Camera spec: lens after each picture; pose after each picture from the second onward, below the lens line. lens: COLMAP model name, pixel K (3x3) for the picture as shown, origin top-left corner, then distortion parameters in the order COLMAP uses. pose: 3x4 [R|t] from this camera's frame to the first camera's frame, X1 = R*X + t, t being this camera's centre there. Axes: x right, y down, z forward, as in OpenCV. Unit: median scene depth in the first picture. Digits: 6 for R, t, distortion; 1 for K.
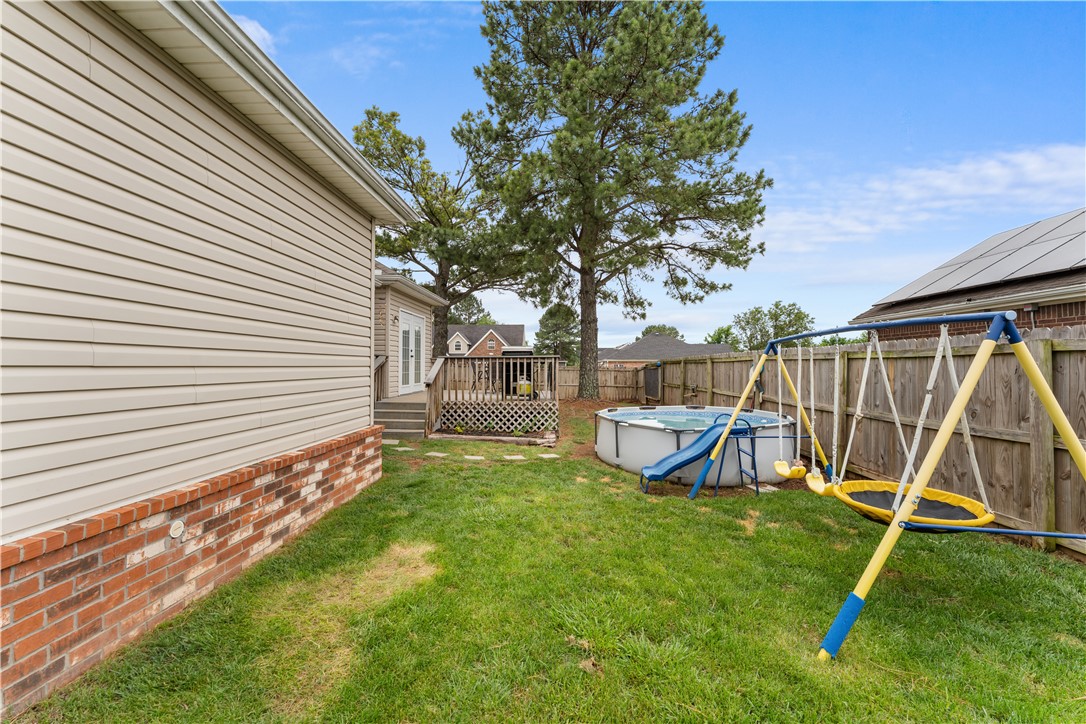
lens RADIAL K [[439.0, 0, 533.3], [0, 439.0, 360.3], [0, 0, 1]] dist [-0.002013, -0.000609]
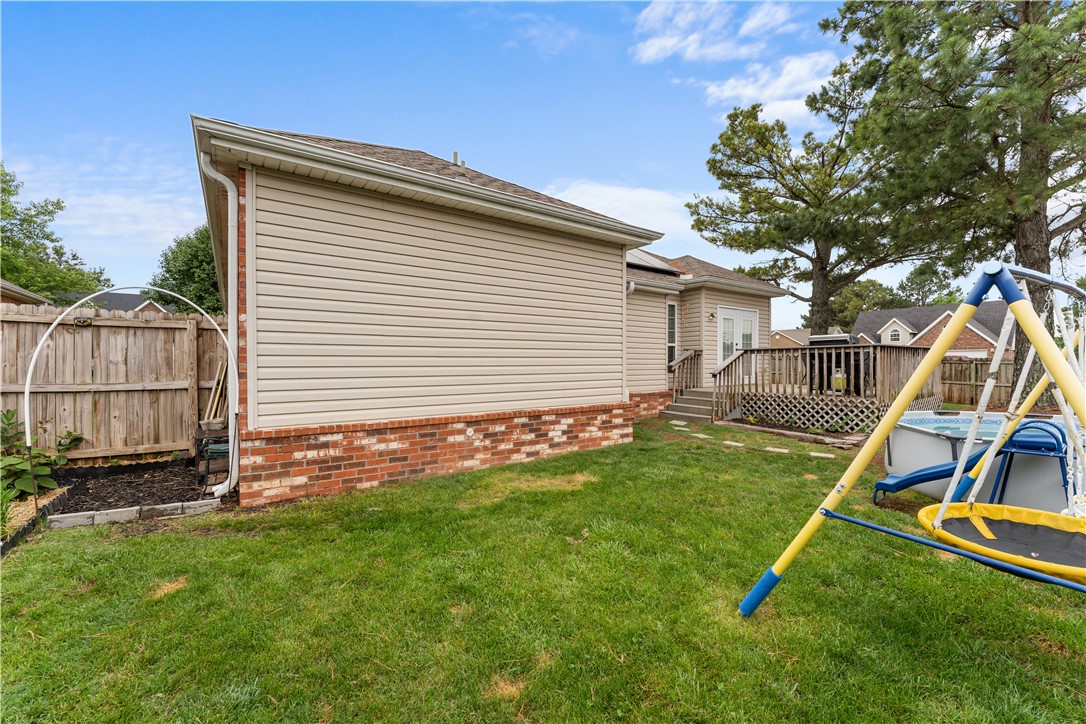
lens RADIAL K [[439.0, 0, 538.5], [0, 439.0, 365.8], [0, 0, 1]] dist [-0.002013, -0.000609]
pose [[0.613651, 0.001228, -0.789576, 0.315684], [0.015034, 0.999799, 0.013239, 0.010034], [0.789434, -0.019995, 0.613509, -0.014404]]
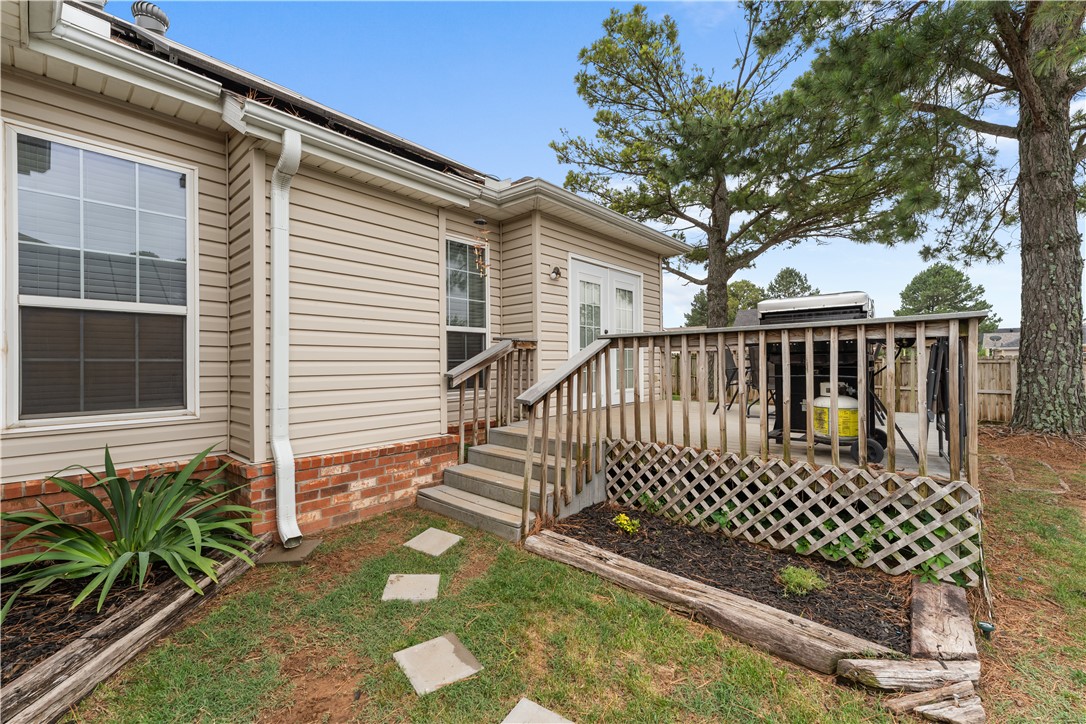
lens RADIAL K [[439.0, 0, 547.6], [0, 439.0, 362.6], [0, 0, 1]] dist [-0.002013, -0.000609]
pose [[0.785978, -0.007485, -0.618209, 0.014318], [0.019157, 0.999741, 0.012251, 0.011599], [0.617957, -0.021472, 0.785919, 0.626641]]
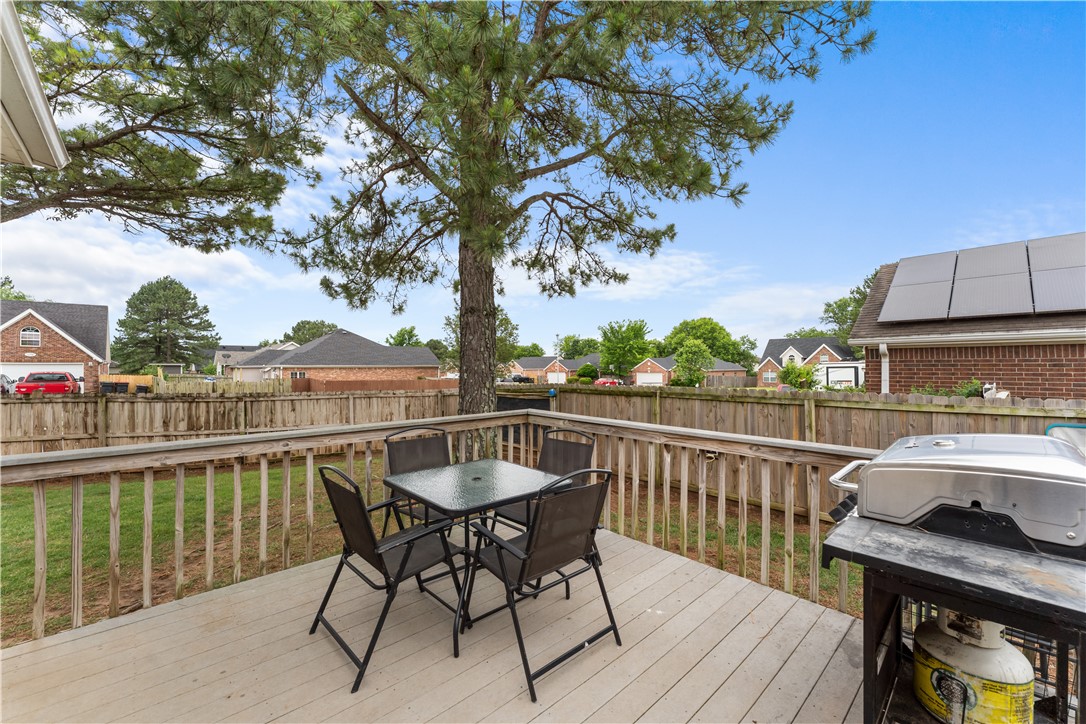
lens RADIAL K [[439.0, 0, 505.9], [0, 439.0, 362.4], [0, 0, 1]] dist [-0.002013, -0.000609]
pose [[0.715508, -0.002964, 0.698598, -0.312982], [-0.004291, 0.999953, 0.008638, -0.068359], [-0.698591, -0.009178, 0.715462, 1.077035]]
